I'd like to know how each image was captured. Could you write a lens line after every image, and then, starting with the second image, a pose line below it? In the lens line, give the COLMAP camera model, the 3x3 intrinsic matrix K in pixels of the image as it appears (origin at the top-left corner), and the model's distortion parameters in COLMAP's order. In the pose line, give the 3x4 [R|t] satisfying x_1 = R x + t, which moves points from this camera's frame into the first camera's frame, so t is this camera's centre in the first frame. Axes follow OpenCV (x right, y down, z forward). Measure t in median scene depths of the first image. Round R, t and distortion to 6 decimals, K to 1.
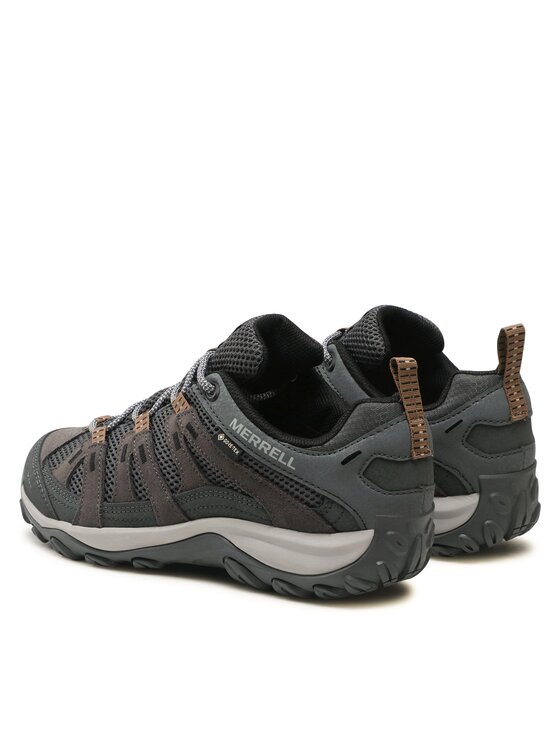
lens RADIAL K [[2640.1, 0, 279.9], [0, 2640.1, 372.7], [0, 0, 1]] dist [-0.658291, 0.000000]
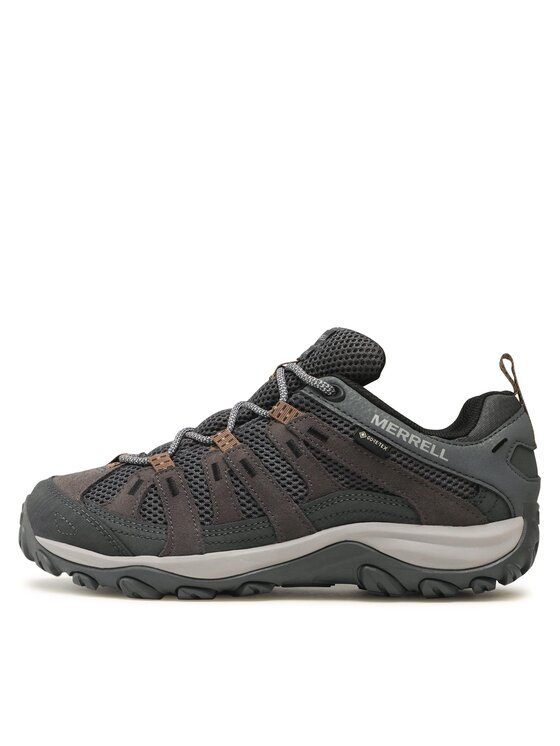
lens RADIAL K [[1670.8, 0, 280.0], [0, 1670.8, 372.9], [0, 0, 1]] dist [-0.057517, 0.000000]
pose [[0.718029, 0.055152, 0.693825, -0.469244], [0.112740, 0.974475, -0.194134, 0.117645], [-0.686822, 0.217616, 0.693483, 0.599439]]
